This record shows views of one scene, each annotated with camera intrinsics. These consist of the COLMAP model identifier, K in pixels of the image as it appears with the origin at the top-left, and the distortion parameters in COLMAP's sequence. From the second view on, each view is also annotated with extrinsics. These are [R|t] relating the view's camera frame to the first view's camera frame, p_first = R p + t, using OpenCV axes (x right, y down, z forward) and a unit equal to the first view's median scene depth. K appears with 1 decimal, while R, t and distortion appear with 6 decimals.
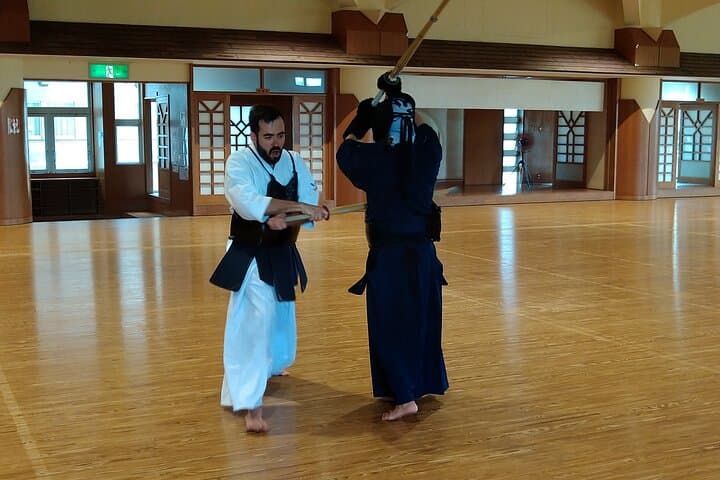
lens RADIAL K [[954.5, 0, 359.3], [0, 954.5, 269.0], [0, 0, 1]] dist [-0.023190, -0.083163]
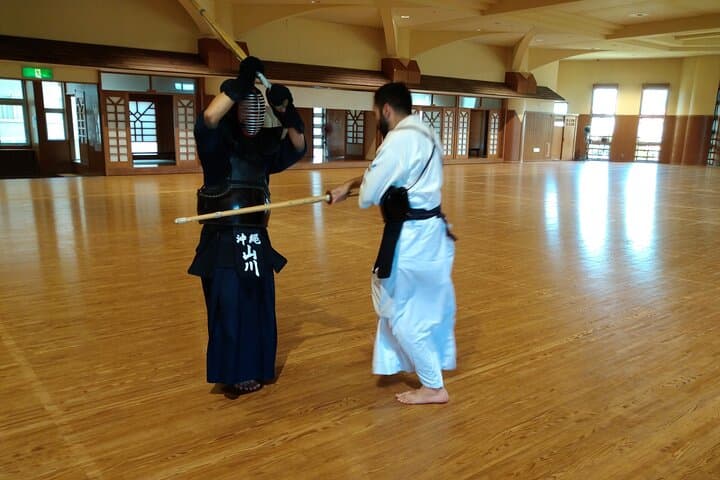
lens RADIAL K [[607.7, 0, 363.2], [0, 607.7, 268.7], [0, 0, 1]] dist [-0.036091, 0.058316]
pose [[0.974785, -0.031180, 0.220957, 0.003066], [0.010694, 0.995580, 0.093311, 0.004032], [-0.222890, -0.088595, 0.970810, -0.013248]]
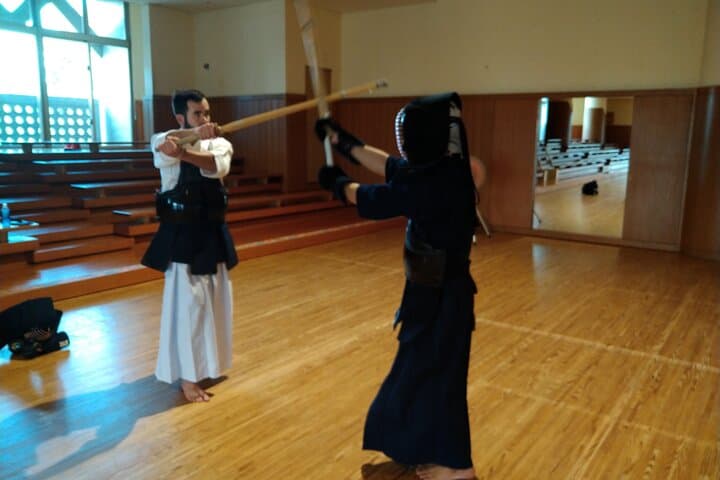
lens RADIAL K [[577.9, 0, 360.0], [0, 577.9, 240.0], [0, 0, 1]] dist [-0.038175, -0.000110]
pose [[-0.879479, 0.068203, -0.471025, 0.090727], [-0.085588, 0.950881, 0.297490, -0.032066], [0.468179, 0.301950, -0.830442, 0.222874]]
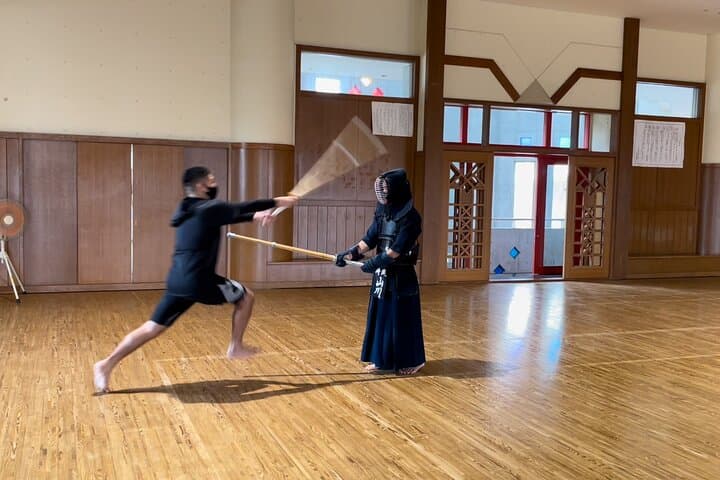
lens RADIAL K [[722.9, 0, 360.0], [0, 722.9, 240.0], [0, 0, 1]] dist [0.100522, 0.002144]
pose [[-0.058286, 0.060428, -0.996469, 0.250499], [-0.168256, 0.983292, 0.069471, -0.016746], [0.984019, 0.171712, -0.047145, 0.121355]]
